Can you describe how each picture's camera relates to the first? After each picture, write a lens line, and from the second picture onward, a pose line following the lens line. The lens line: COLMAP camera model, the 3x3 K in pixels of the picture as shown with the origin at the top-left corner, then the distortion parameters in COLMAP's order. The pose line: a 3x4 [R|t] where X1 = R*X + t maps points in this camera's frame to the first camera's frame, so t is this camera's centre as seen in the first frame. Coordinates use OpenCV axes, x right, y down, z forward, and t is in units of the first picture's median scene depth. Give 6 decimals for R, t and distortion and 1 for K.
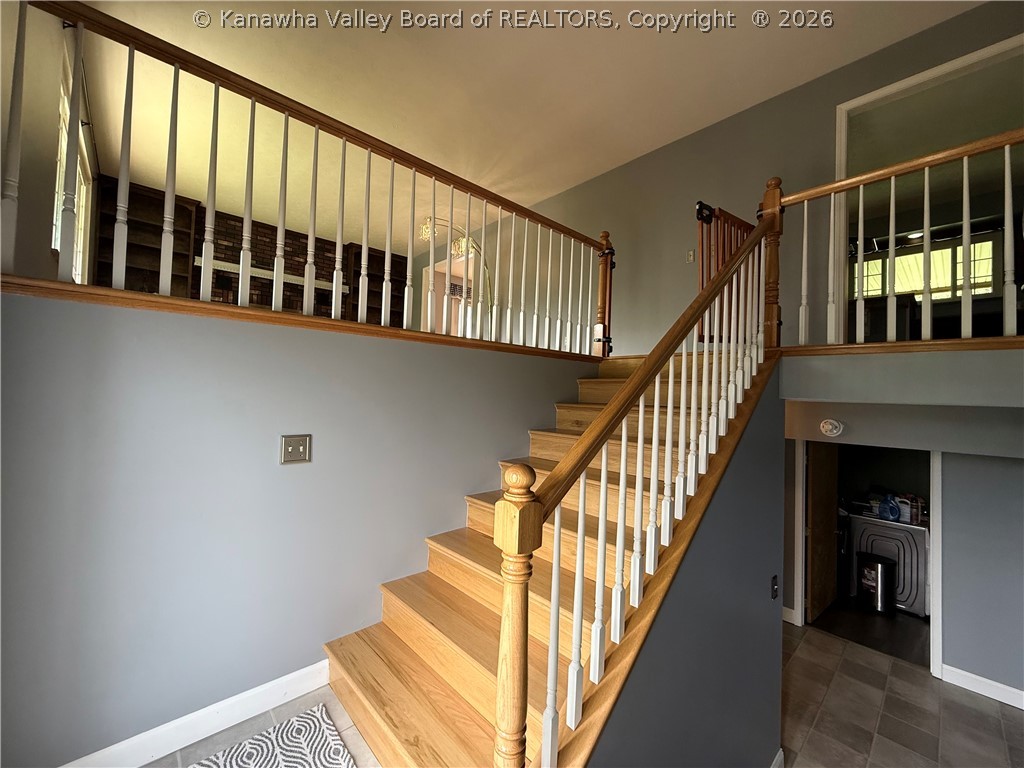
lens RADIAL K [[408.0, 0, 512.5], [0, 408.0, 383.4], [0, 0, 1]] dist [-0.001269, 0.000144]
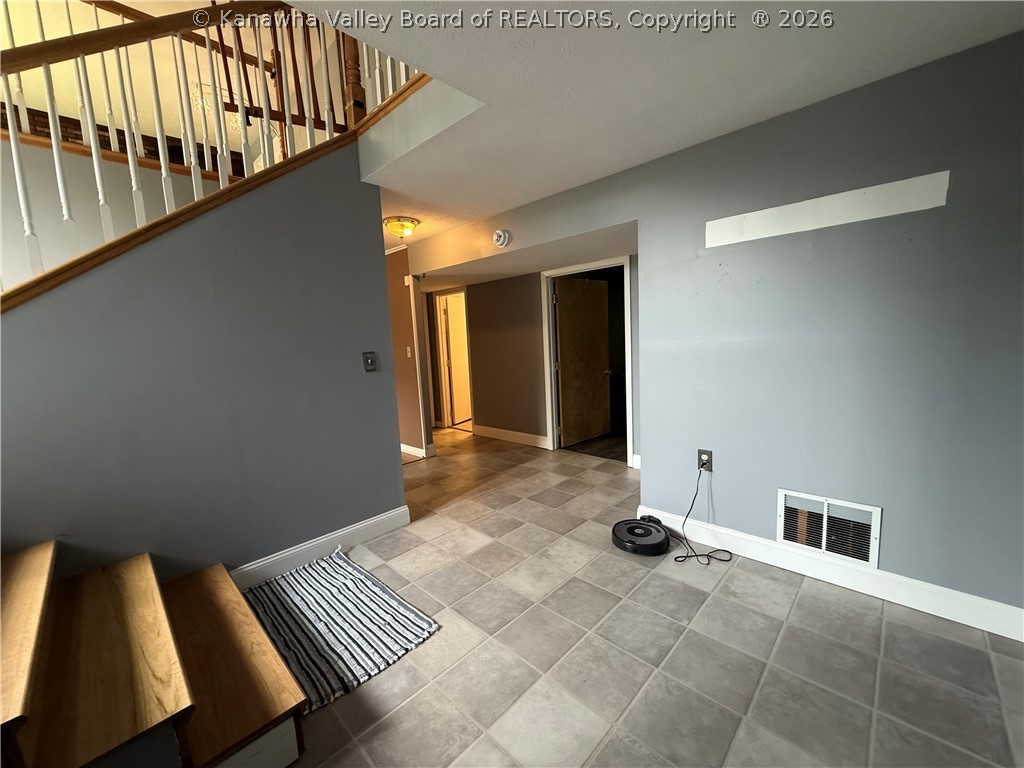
lens RADIAL K [[408.0, 0, 512.3], [0, 408.0, 384.1], [0, 0, 1]] dist [-0.001269, 0.000144]
pose [[0.995188, -0.087209, 0.044668, 0.660634], [0.079991, 0.986392, 0.143642, 0.295341], [-0.056587, -0.139378, 0.988621, -0.072032]]
